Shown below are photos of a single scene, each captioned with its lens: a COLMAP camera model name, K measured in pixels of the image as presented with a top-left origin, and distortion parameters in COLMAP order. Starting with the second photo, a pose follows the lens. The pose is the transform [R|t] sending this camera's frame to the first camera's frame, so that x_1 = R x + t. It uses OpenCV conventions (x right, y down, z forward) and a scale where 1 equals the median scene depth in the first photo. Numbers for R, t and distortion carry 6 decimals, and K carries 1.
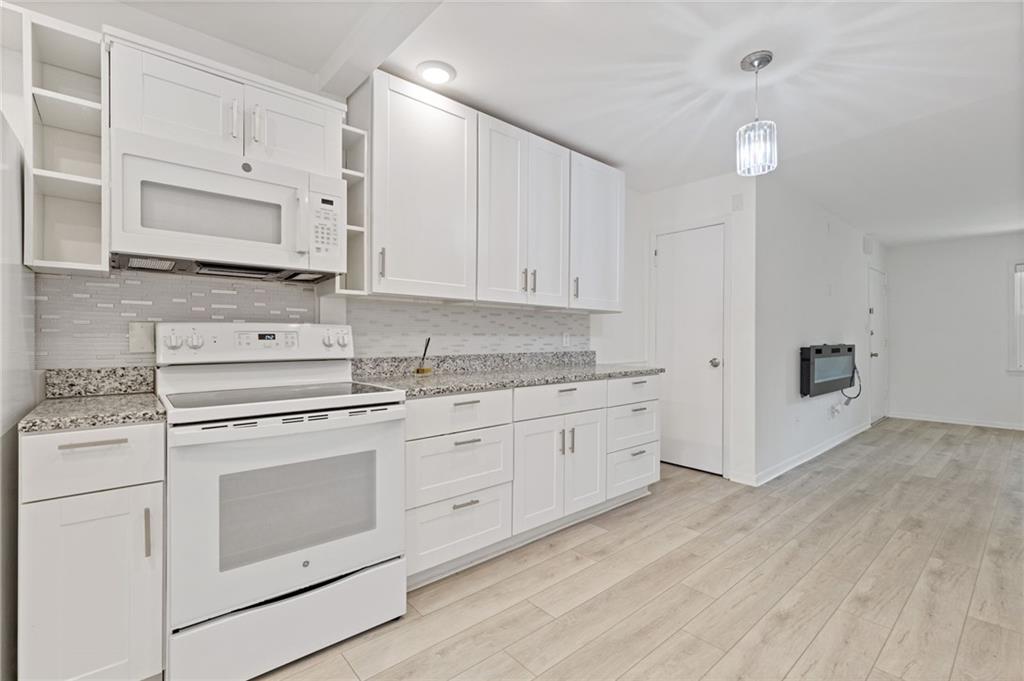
lens RADIAL K [[462.1, 0, 517.3], [0, 462.1, 344.1], [0, 0, 1]] dist [0.013105, -0.000344]
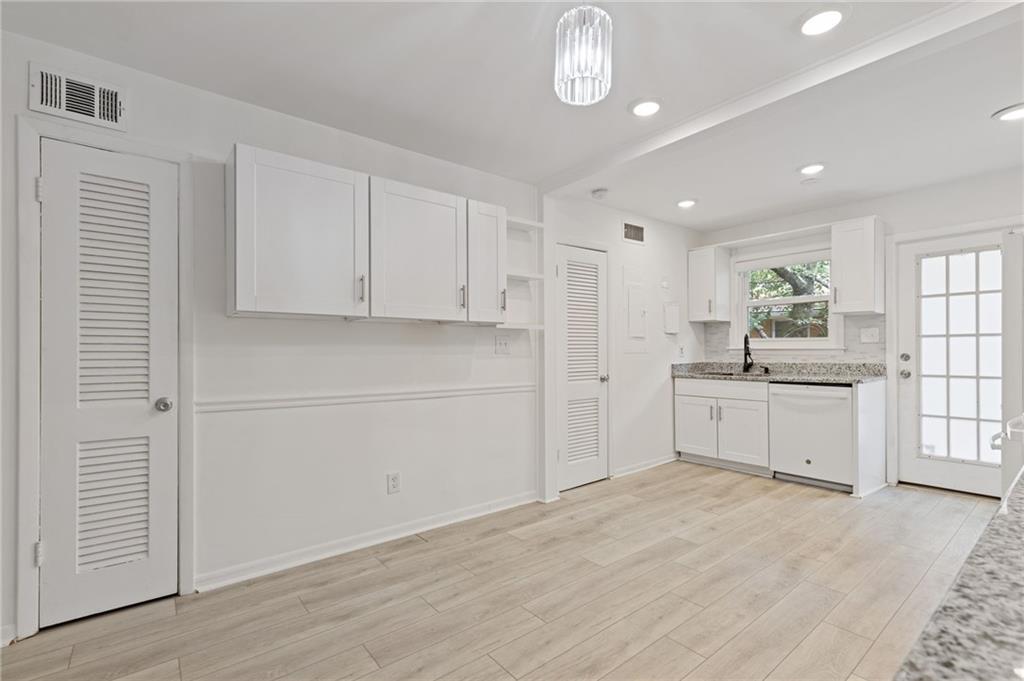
lens RADIAL K [[462.1, 0, 517.3], [0, 462.1, 344.1], [0, 0, 1]] dist [0.013105, -0.000344]
pose [[-0.998928, 0.001336, 0.046281, 0.727953], [0.001310, 0.999999, -0.000584, -0.038794], [-0.046281, -0.000523, -0.998928, 2.066512]]
